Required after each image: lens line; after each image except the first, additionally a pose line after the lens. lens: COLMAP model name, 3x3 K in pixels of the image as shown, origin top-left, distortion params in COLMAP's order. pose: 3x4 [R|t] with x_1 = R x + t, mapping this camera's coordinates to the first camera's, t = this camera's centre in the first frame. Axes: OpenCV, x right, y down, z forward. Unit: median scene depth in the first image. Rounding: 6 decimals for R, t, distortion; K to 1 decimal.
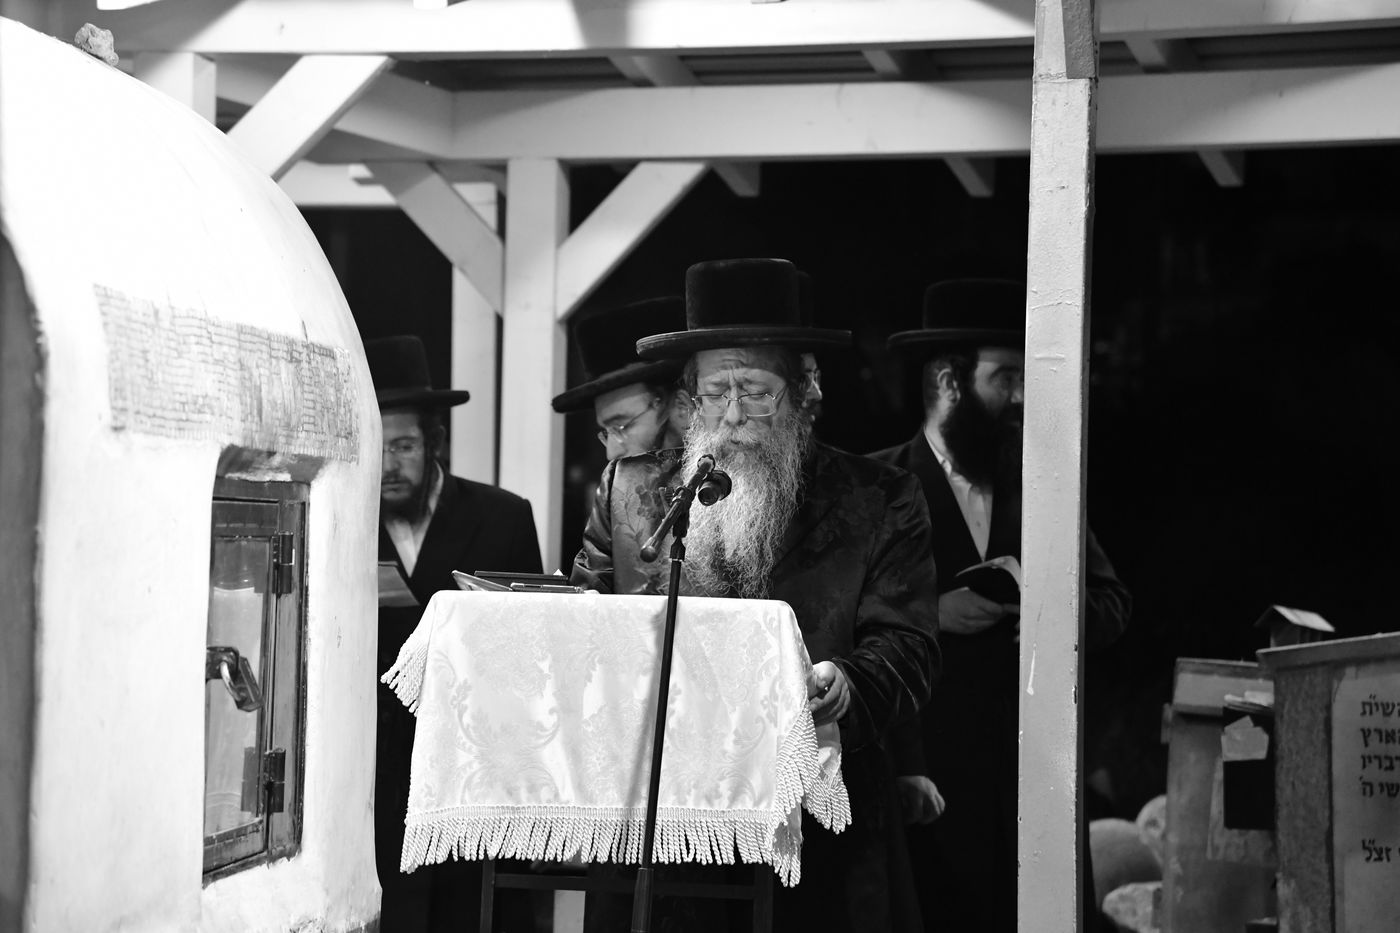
lens RADIAL K [[4488.8, 0, 701.6], [0, 4488.8, 504.2], [0, 0, 1]] dist [0.826754, 10.776860]
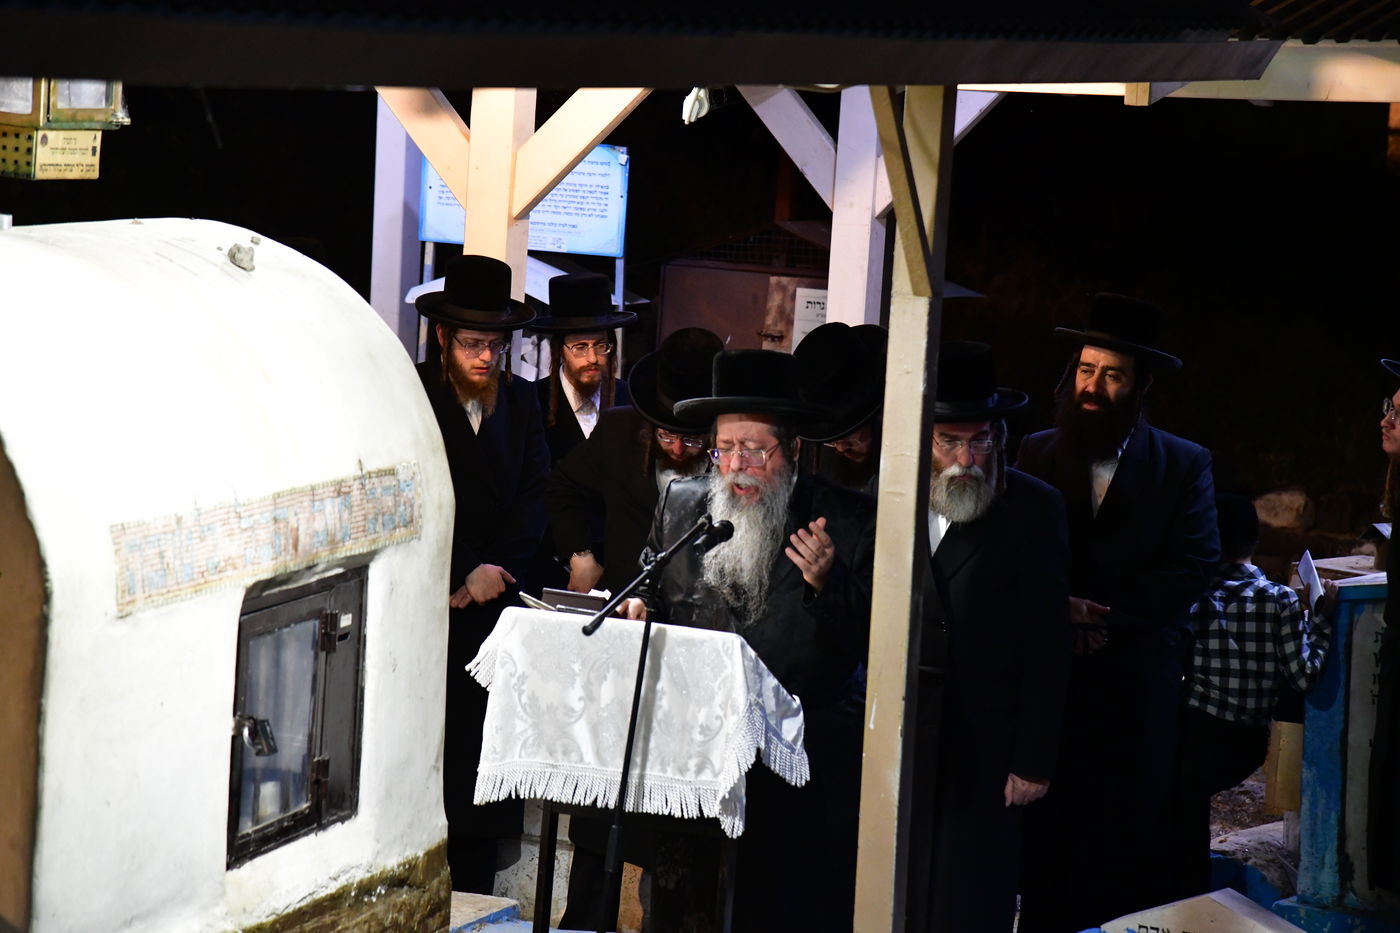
lens RADIAL K [[4488.8, 0, 701.6], [0, 4488.8, 504.2], [0, 0, 1]] dist [0.826754, 10.776860]
pose [[0.982887, 0.048626, -0.177675, 0.253454], [-0.029407, 0.993580, 0.109246, -0.170943], [0.181846, -0.102152, 0.978007, -0.363392]]
